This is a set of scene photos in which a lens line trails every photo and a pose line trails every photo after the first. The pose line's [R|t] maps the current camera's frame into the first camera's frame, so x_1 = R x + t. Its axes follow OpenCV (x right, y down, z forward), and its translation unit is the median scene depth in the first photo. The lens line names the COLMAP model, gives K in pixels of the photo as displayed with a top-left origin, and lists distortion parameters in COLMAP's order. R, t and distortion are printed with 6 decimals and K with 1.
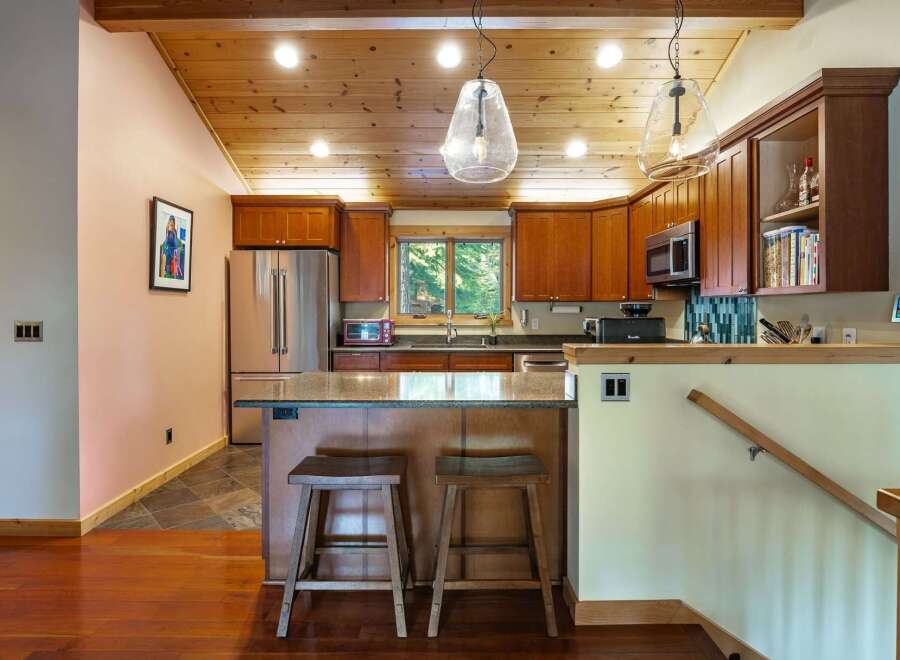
lens RADIAL K [[459.3, 0, 482.5], [0, 459.3, 320.4], [0, 0, 1]] dist [-0.013747, -0.001314]
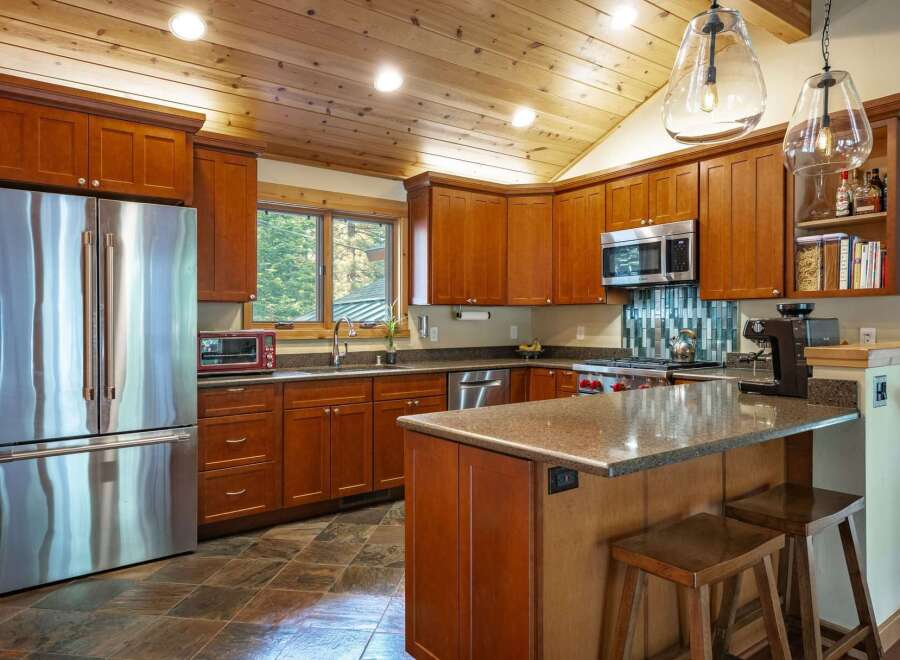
lens RADIAL K [[572.7, 0, 446.6], [0, 572.7, 334.6], [0, 0, 1]] dist [0.015734, -0.002841]
pose [[0.821318, -0.017139, 0.570213, -0.454784], [0.017749, 0.999832, 0.004487, 0.004205], [-0.570194, 0.006436, 0.821485, 0.223728]]
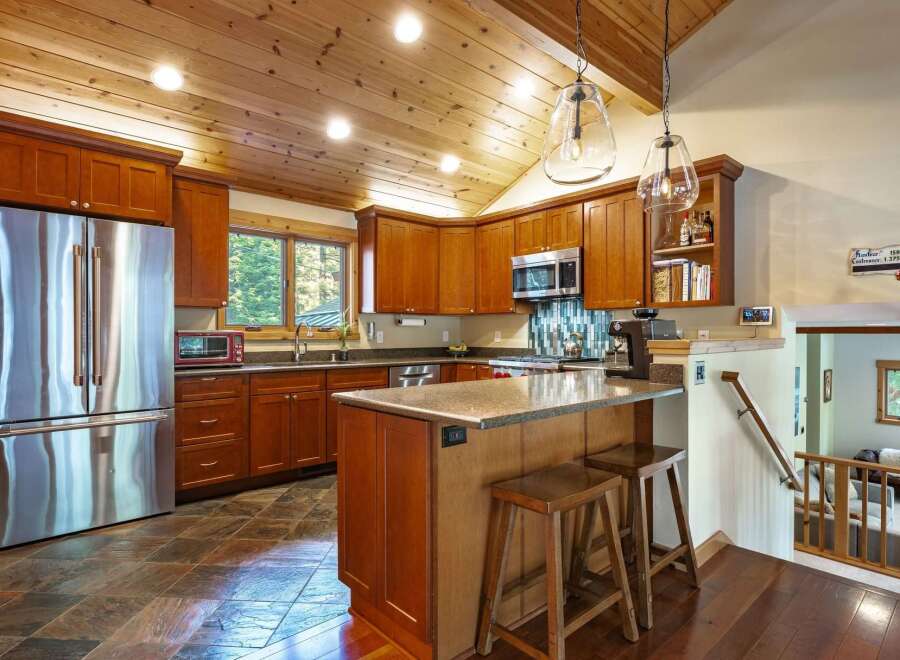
lens RADIAL K [[465.9, 0, 443.4], [0, 465.9, 343.4], [0, 0, 1]] dist [-0.007323, -0.000546]
pose [[0.770062, -0.015058, 0.637791, -0.437683], [0.016505, 0.999857, 0.003679, 0.020595], [-0.637755, 0.007694, 0.770201, 0.194809]]
